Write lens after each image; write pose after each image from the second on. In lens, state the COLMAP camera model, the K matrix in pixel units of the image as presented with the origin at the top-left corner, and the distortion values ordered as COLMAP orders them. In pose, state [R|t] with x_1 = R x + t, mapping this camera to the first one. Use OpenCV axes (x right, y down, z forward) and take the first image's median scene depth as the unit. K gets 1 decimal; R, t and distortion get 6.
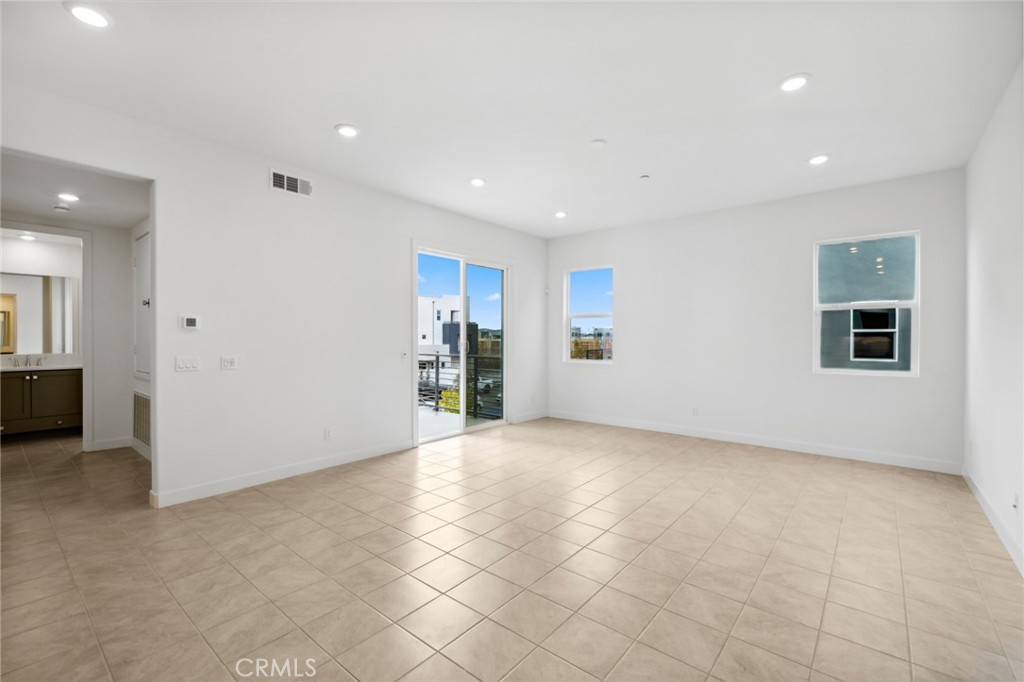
lens RADIAL K [[442.1, 0, 512.0], [0, 442.1, 340.0], [0, 0, 1]] dist [0.004993, 0.001237]
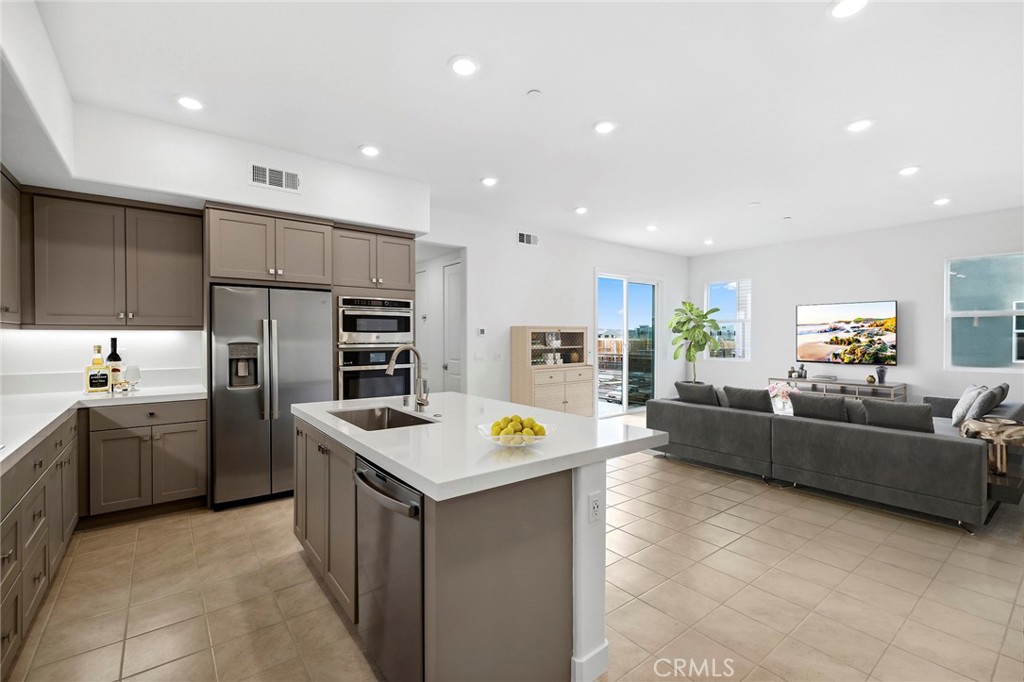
lens RADIAL K [[442.1, 0, 513.2], [0, 442.1, 341.4], [0, 0, 1]] dist [0.004993, 0.001237]
pose [[0.975100, -0.000097, -0.221767, -0.193496], [0.000858, 0.999994, 0.003337, -0.006412], [0.221765, -0.003444, 0.975094, -0.443195]]
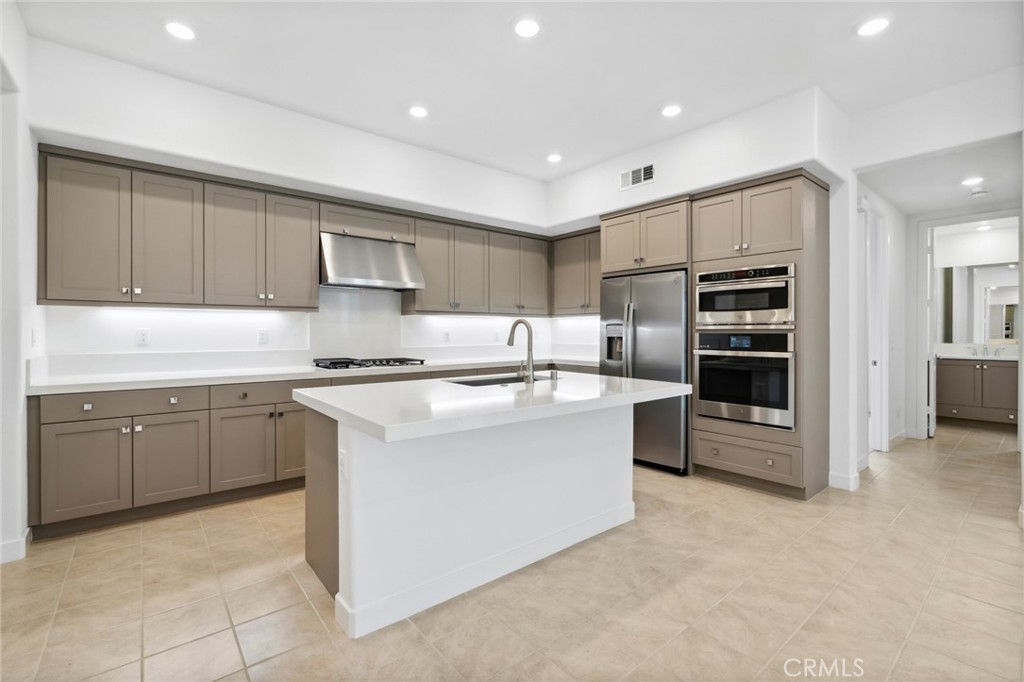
lens RADIAL K [[465.2, 0, 509.9], [0, 465.2, 335.5], [0, 0, 1]] dist [-0.000567, 0.000059]
pose [[-0.195448, 0.002852, -0.980710, 0.189716], [-0.006655, 0.999969, 0.004234, 0.020023], [0.980691, 0.007354, -0.195423, 0.191836]]
